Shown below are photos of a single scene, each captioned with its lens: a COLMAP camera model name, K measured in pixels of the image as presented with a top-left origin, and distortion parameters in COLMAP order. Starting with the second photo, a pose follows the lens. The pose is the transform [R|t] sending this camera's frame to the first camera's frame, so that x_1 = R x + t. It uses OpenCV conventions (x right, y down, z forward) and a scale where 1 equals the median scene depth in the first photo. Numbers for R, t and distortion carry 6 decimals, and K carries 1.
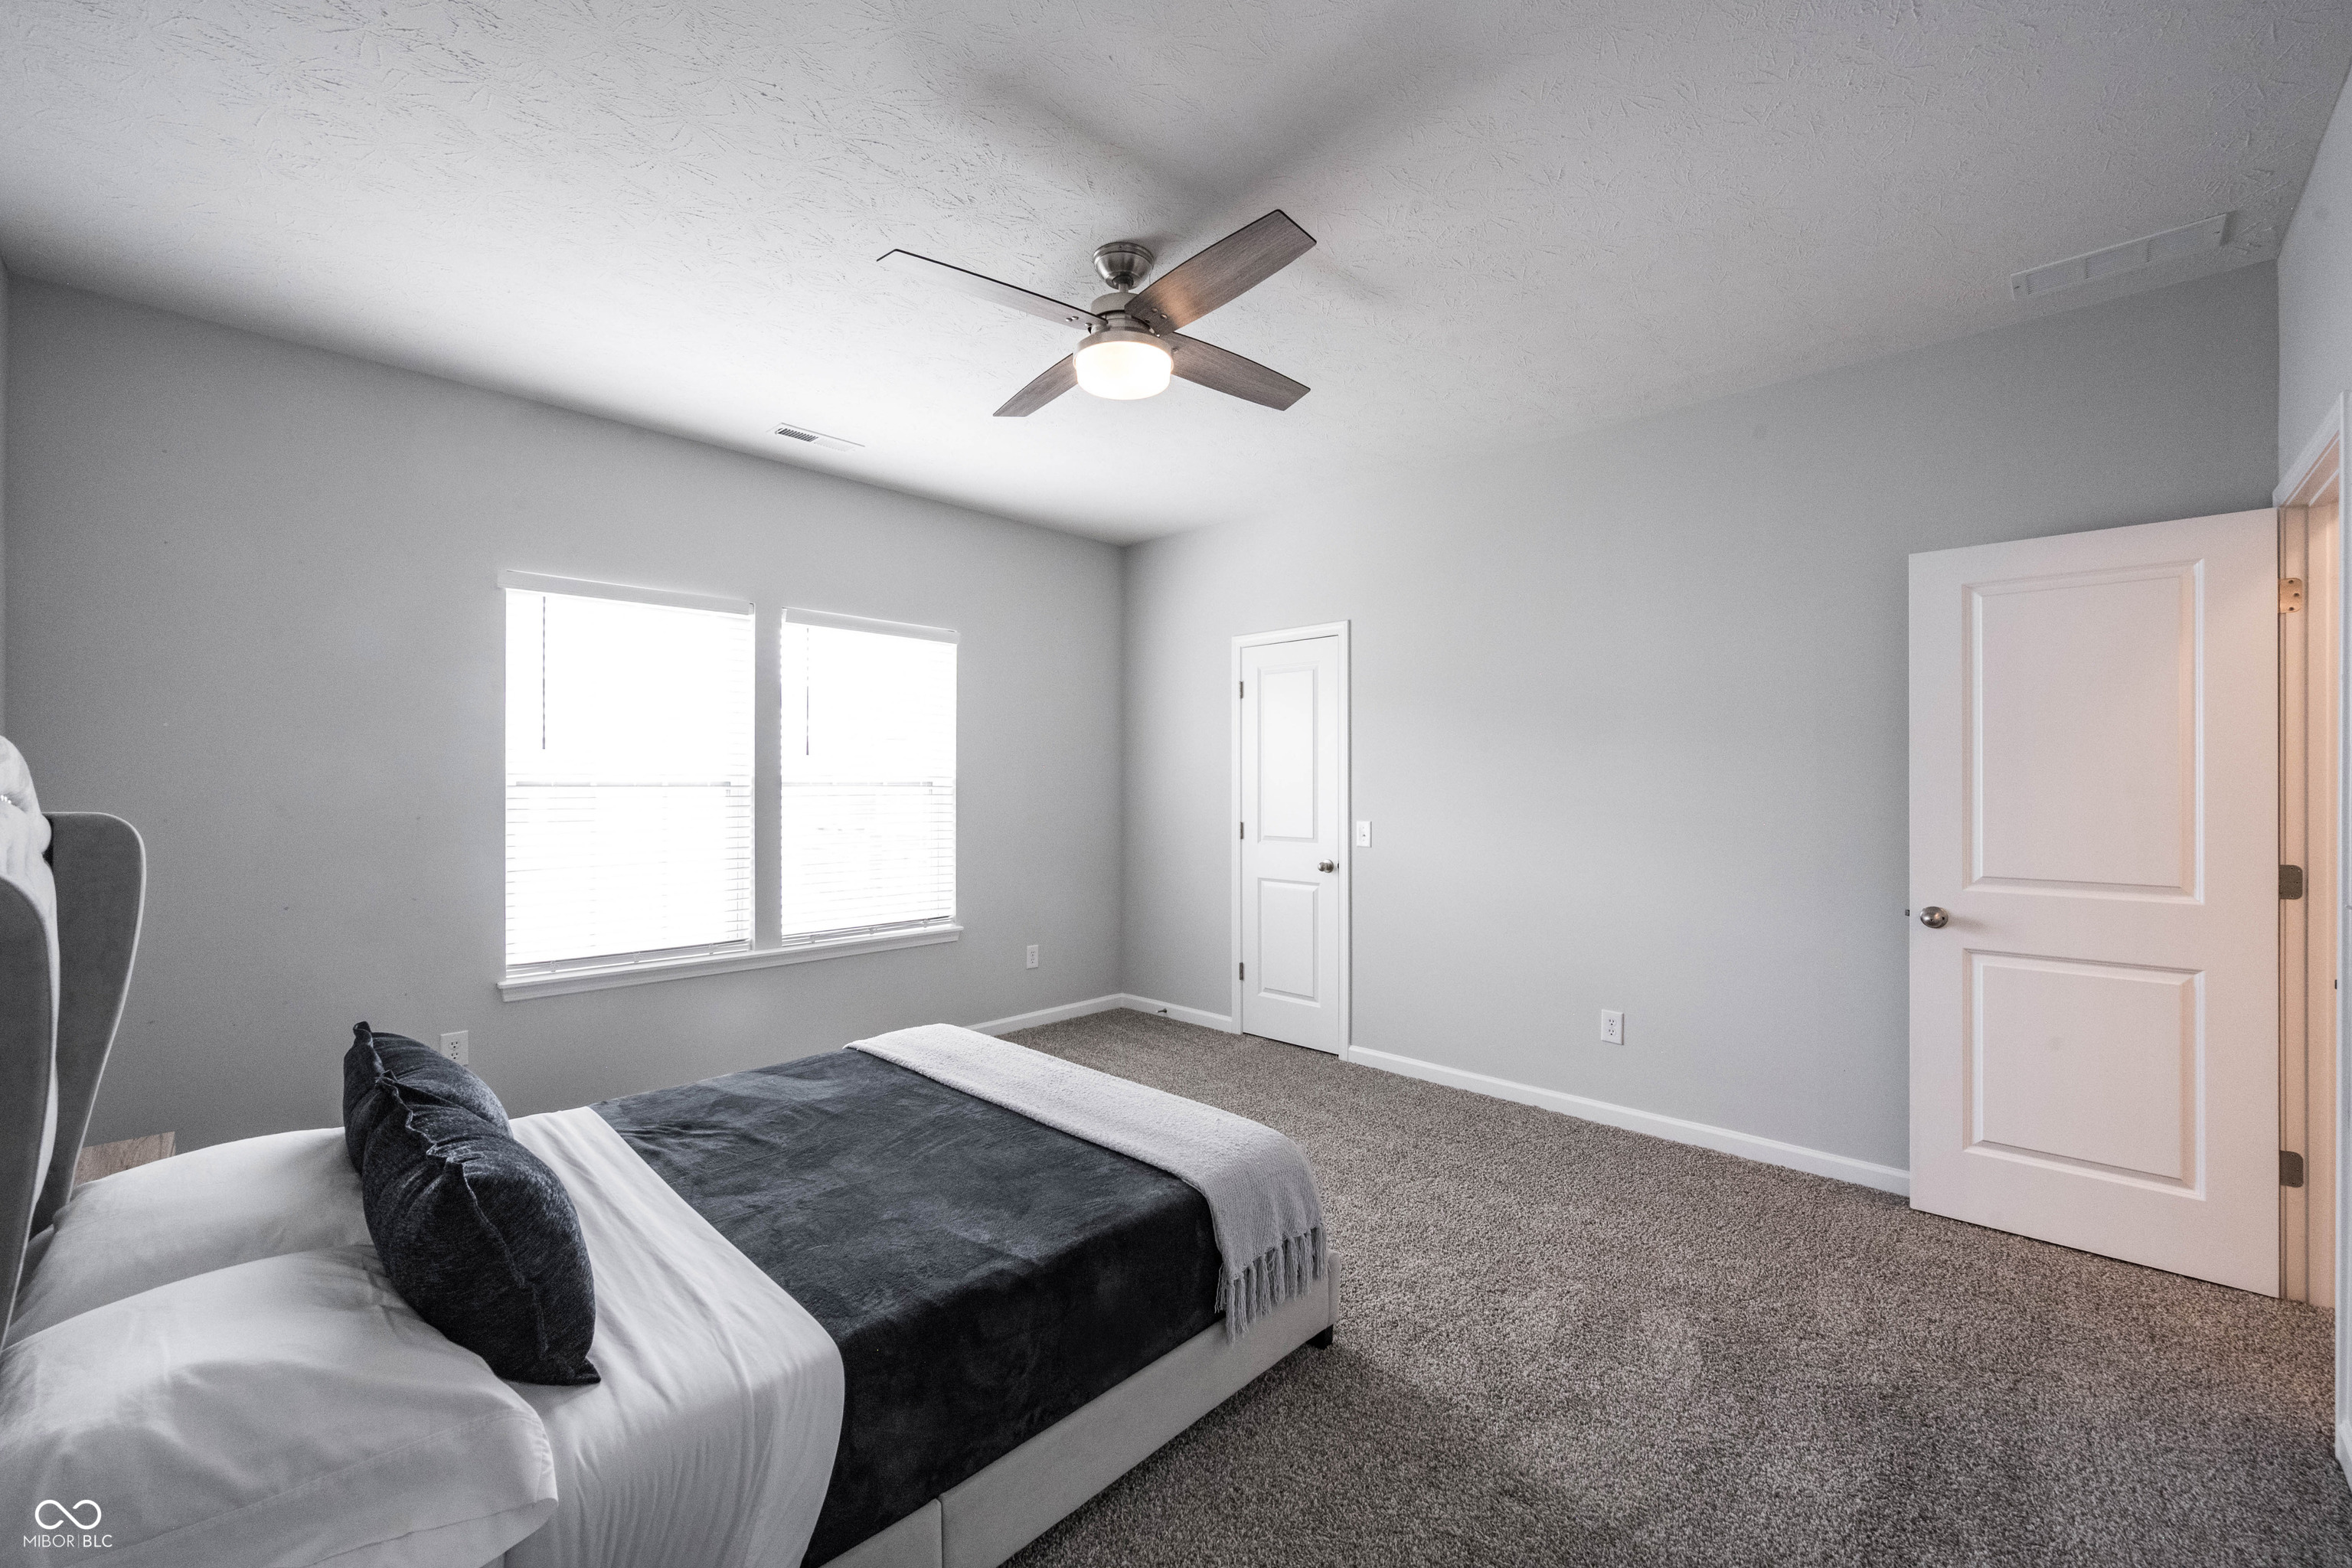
lens RADIAL K [[927.1, 0, 1173.8], [0, 927.1, 780.5], [0, 0, 1]] dist [-0.002141, -0.000381]
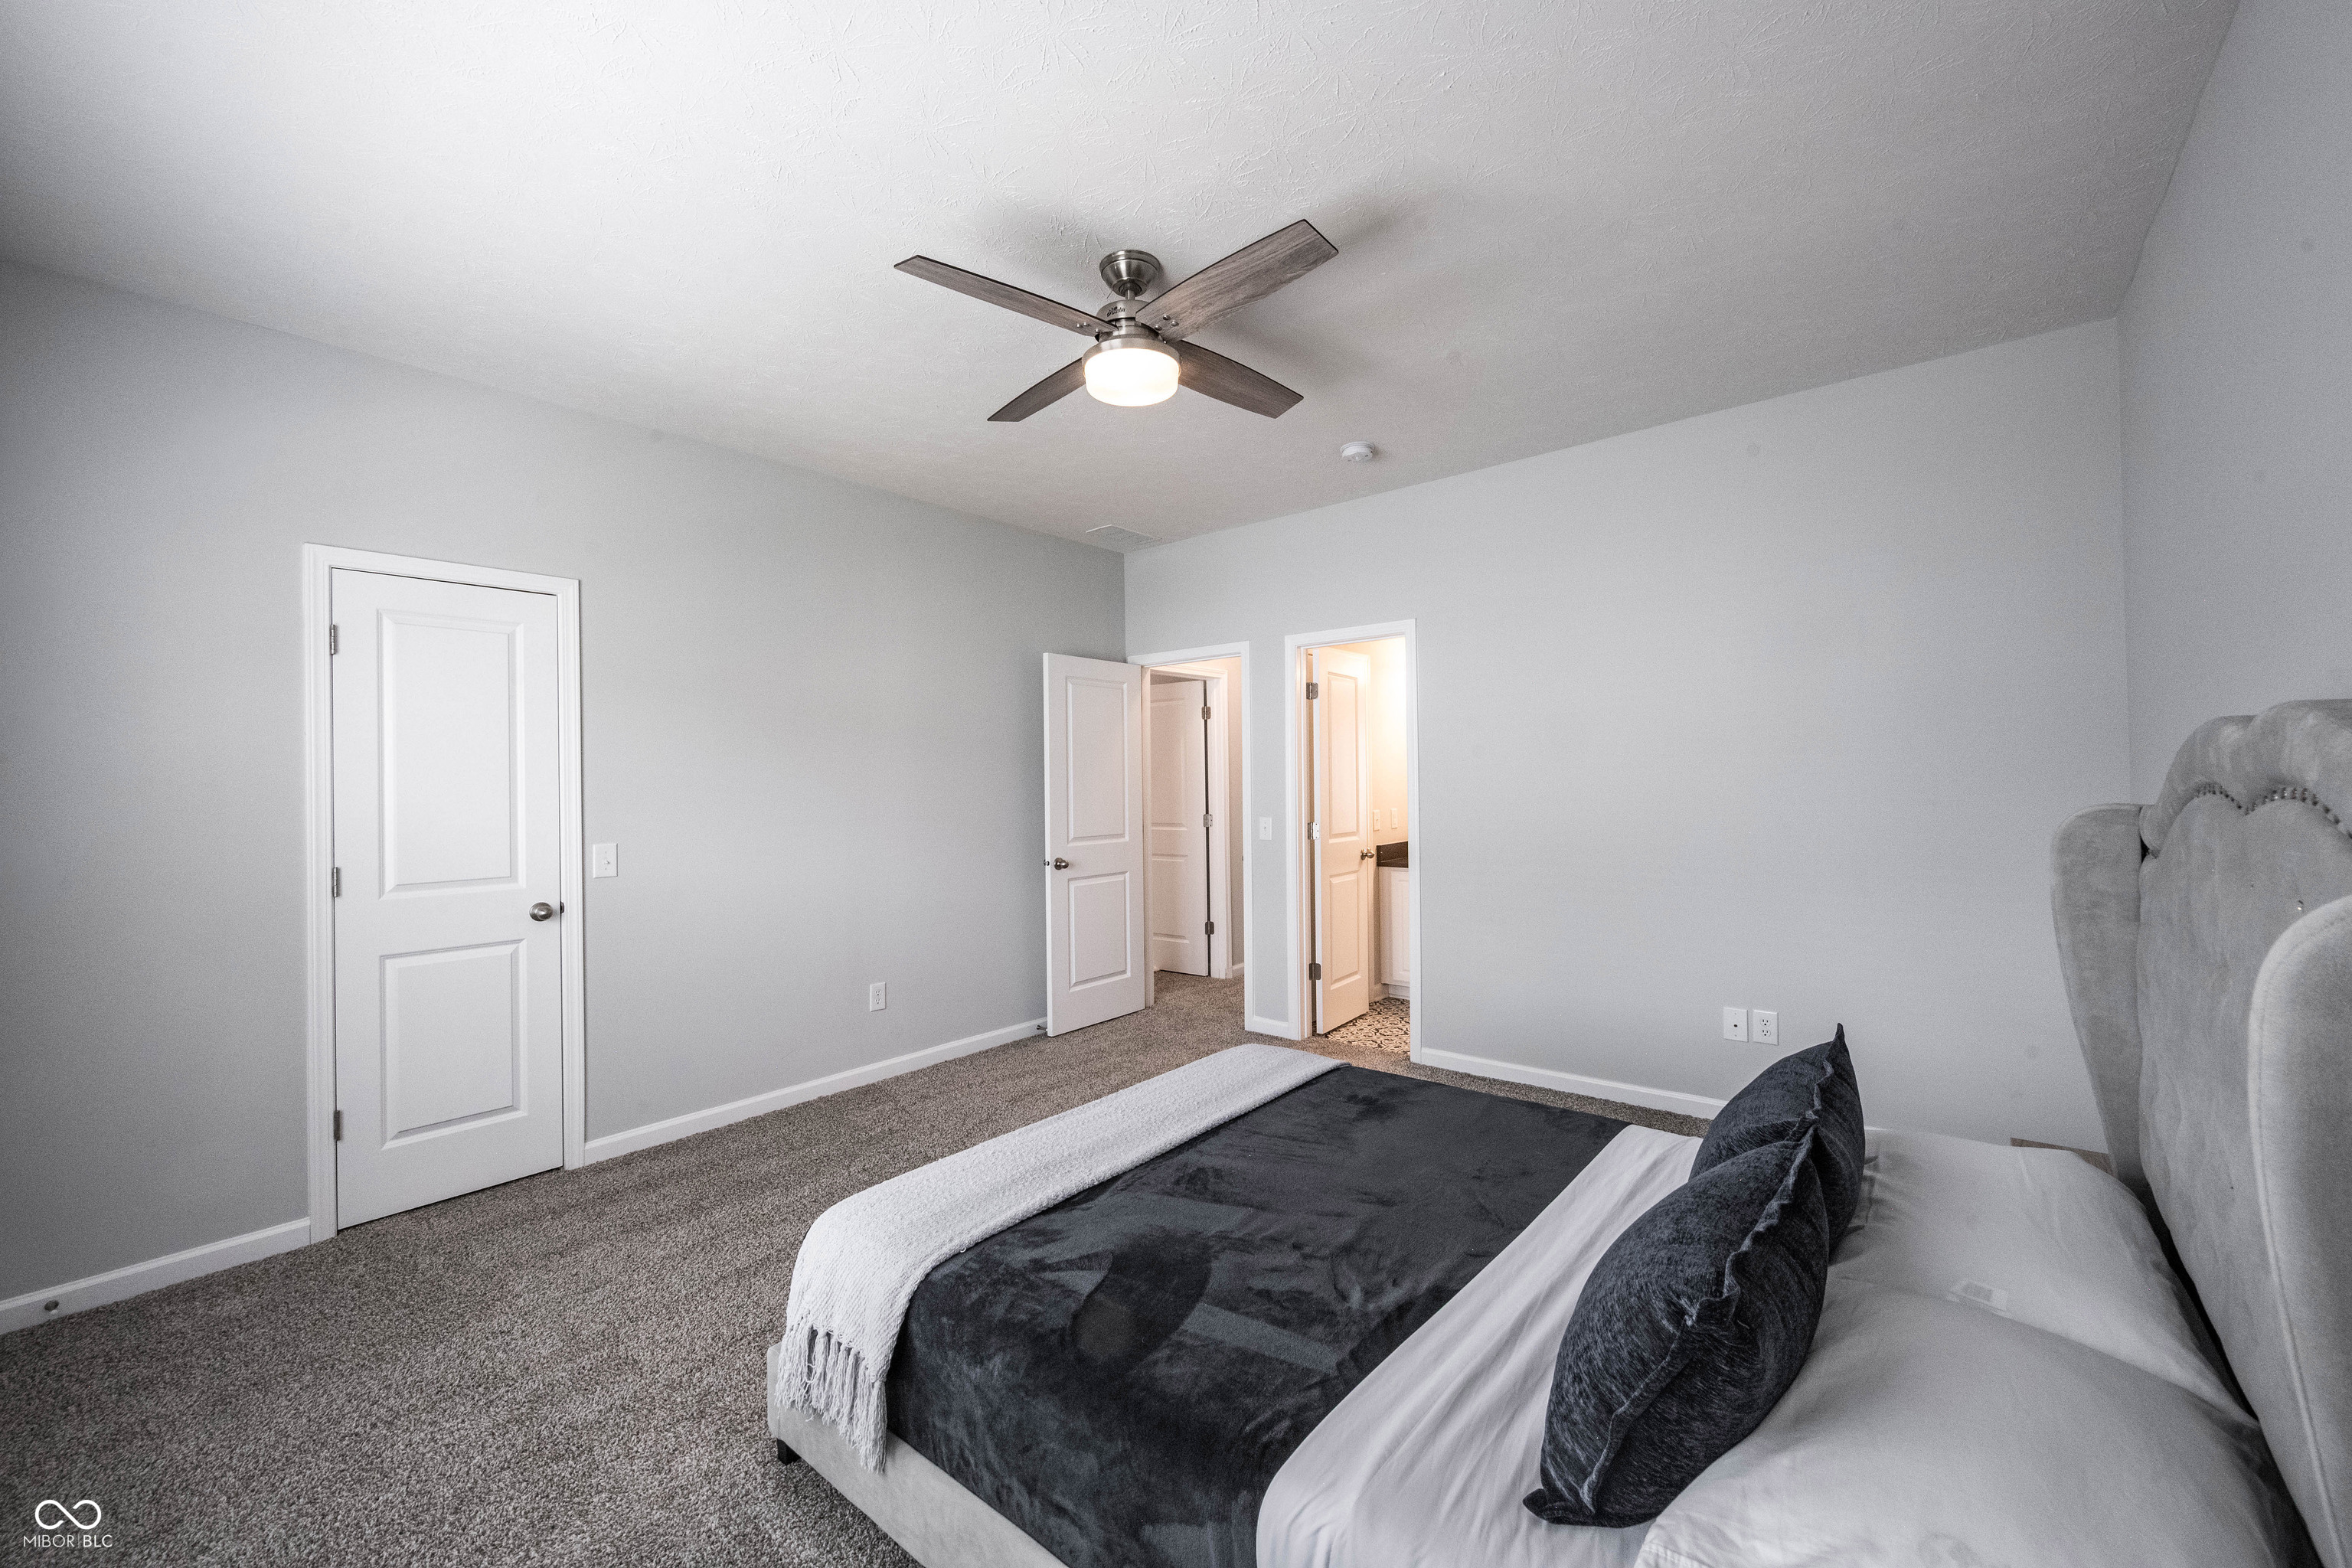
lens RADIAL K [[927.1, 0, 1169.6], [0, 927.1, 777.5], [0, 0, 1]] dist [-0.002141, -0.000381]
pose [[-0.057168, 0.002146, 0.998362, -0.594880], [0.011378, 0.999934, -0.001498, -0.005577], [-0.998300, 0.011274, -0.057188, 0.568740]]
